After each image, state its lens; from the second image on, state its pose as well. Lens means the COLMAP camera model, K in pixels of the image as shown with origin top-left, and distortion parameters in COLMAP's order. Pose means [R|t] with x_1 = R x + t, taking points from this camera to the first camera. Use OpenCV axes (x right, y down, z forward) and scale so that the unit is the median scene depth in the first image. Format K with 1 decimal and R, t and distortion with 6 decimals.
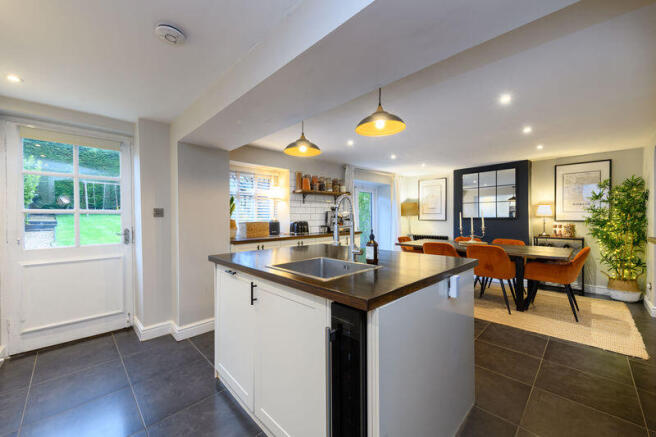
lens RADIAL K [[257.2, 0, 330.9], [0, 257.2, 218.8], [0, 0, 1]] dist [0.001113, -0.000139]
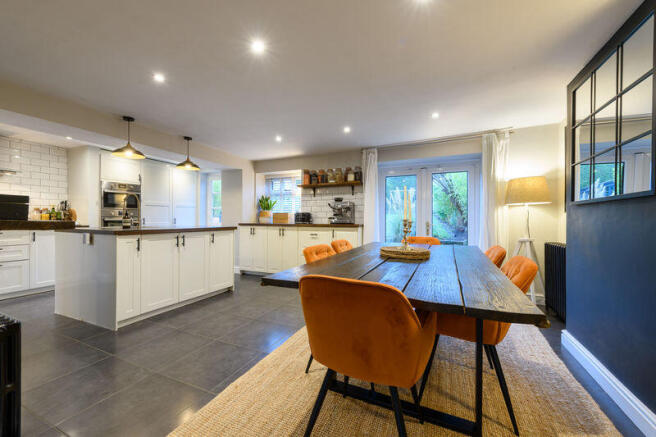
lens RADIAL K [[257.2, 0, 328.4], [0, 257.2, 217.1], [0, 0, 1]] dist [0.001113, -0.000139]
pose [[0.336110, 0.014897, -0.941705, 0.982152], [-0.016098, 0.999820, 0.010071, 0.016969], [0.941685, 0.011774, 0.336289, 0.686998]]
